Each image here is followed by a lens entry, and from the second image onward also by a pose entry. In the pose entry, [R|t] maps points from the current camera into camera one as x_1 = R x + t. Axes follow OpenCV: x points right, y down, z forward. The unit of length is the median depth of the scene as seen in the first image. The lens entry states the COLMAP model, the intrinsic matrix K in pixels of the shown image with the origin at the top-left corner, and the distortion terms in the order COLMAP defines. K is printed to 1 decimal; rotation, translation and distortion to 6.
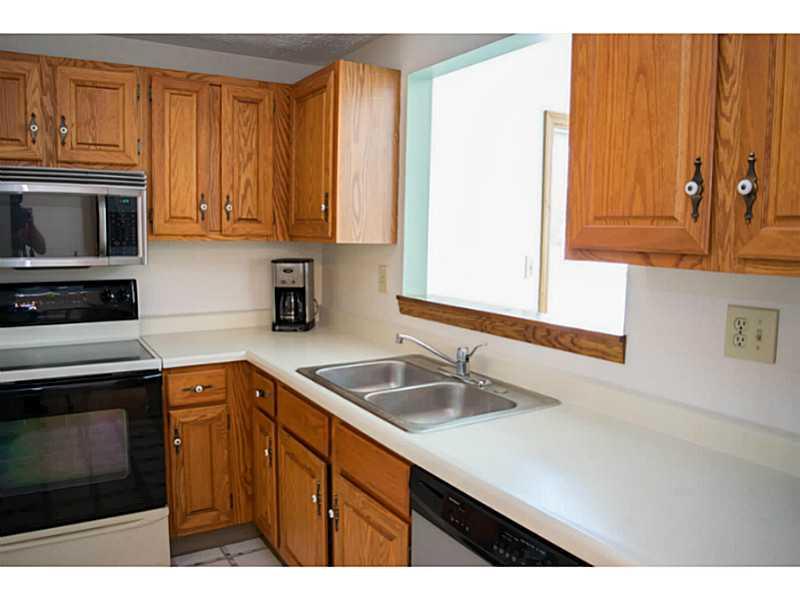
lens RADIAL K [[633.2, 0, 400.3], [0, 633.2, 299.3], [0, 0, 1]] dist [-0.083541, 0.010040]
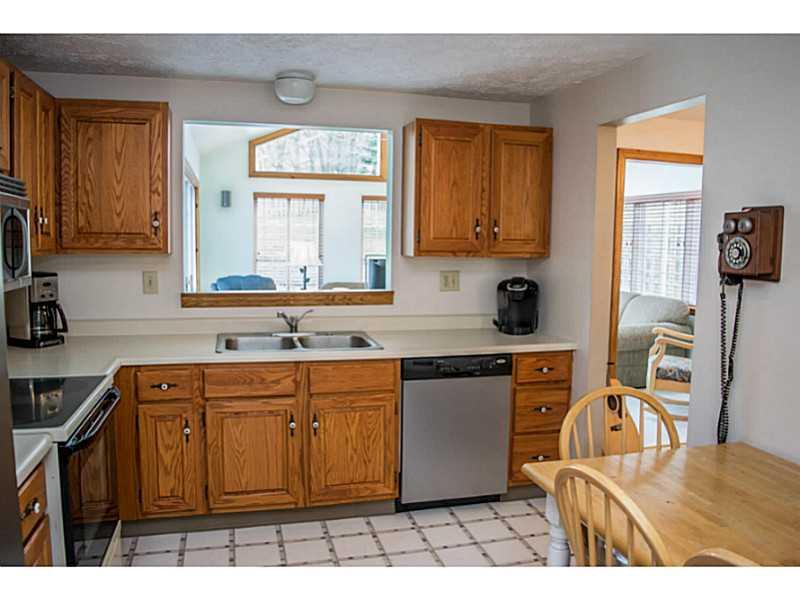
lens RADIAL K [[633.2, 0, 399.6], [0, 633.2, 297.7], [0, 0, 1]] dist [-0.083541, 0.010040]
pose [[0.274526, -0.098524, 0.956519, -1.117464], [0.095961, 0.992578, 0.074697, -0.051333], [-0.956779, 0.071283, 0.281943, 0.239282]]
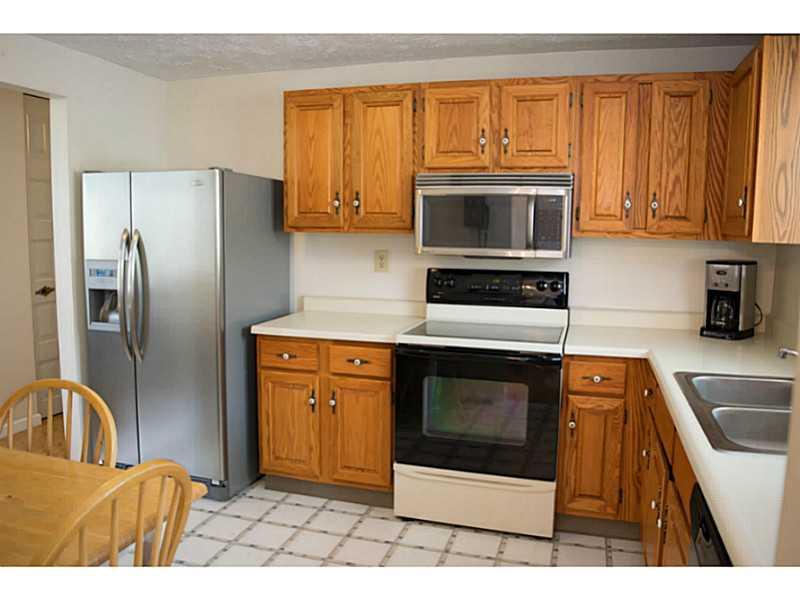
lens RADIAL K [[633.2, 0, 400.2], [0, 633.2, 298.9], [0, 0, 1]] dist [-0.083541, 0.010040]
pose [[0.671149, 0.078945, -0.737107, 0.209609], [-0.084574, 0.995976, 0.029664, 0.006996], [0.736482, 0.042431, 0.675125, 0.049123]]
